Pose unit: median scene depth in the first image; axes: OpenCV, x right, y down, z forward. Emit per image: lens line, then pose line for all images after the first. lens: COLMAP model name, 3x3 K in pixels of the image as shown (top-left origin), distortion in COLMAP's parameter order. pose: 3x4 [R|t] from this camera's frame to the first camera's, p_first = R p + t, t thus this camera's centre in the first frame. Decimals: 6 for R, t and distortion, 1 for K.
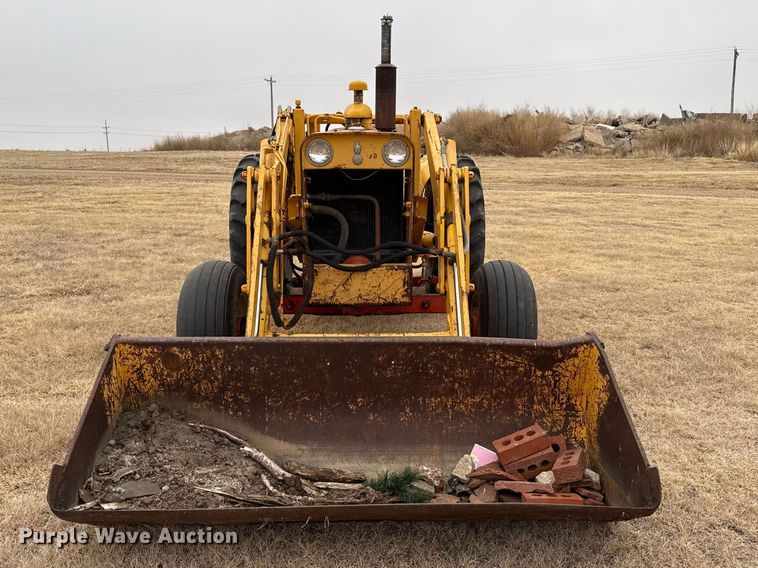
lens RADIAL K [[712.2, 0, 379.0], [0, 712.2, 284.0], [0, 0, 1]] dist [0.131458, -0.179739]
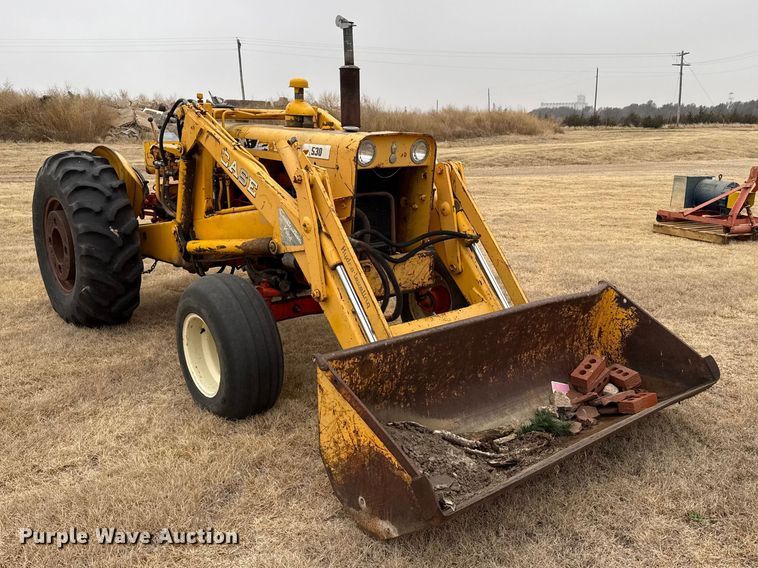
lens RADIAL K [[713.1, 0, 413.0], [0, 713.1, 295.2], [0, 0, 1]] dist [0.127760, -0.189724]
pose [[0.758212, -0.157723, 0.632644, -0.705297], [0.134226, 0.987275, 0.085267, -0.057893], [-0.638043, 0.020267, 0.769734, 0.153239]]
